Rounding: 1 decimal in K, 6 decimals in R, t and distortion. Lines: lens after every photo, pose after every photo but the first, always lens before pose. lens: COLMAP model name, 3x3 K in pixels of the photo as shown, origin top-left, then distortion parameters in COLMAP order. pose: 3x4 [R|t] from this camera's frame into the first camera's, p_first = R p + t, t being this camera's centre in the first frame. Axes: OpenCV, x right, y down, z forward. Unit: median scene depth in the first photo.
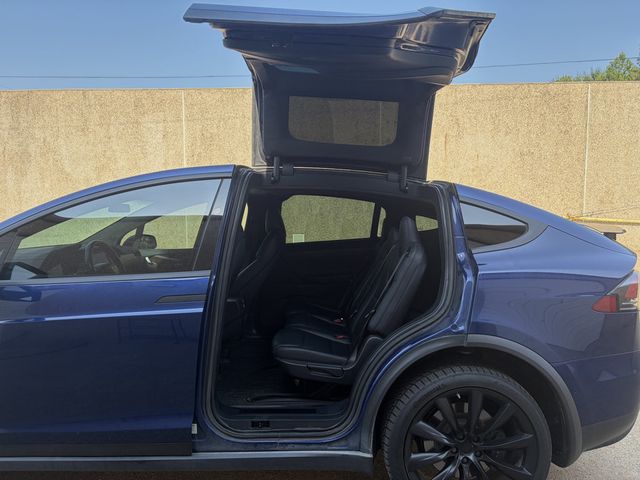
lens RADIAL K [[483.3, 0, 318.0], [0, 483.3, 232.5], [0, 0, 1]] dist [0.009206, -0.005186]
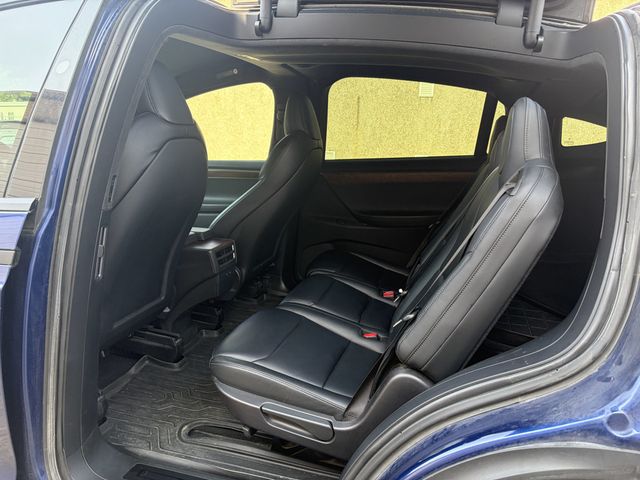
lens RADIAL K [[483.3, 0, 318.0], [0, 483.3, 232.5], [0, 0, 1]] dist [0.009206, -0.005186]
pose [[0.957967, 0.088737, -0.272811, 0.142404], [-0.043693, 0.984995, 0.166962, 0.020001], [0.283533, -0.148024, 0.947469, 0.561203]]
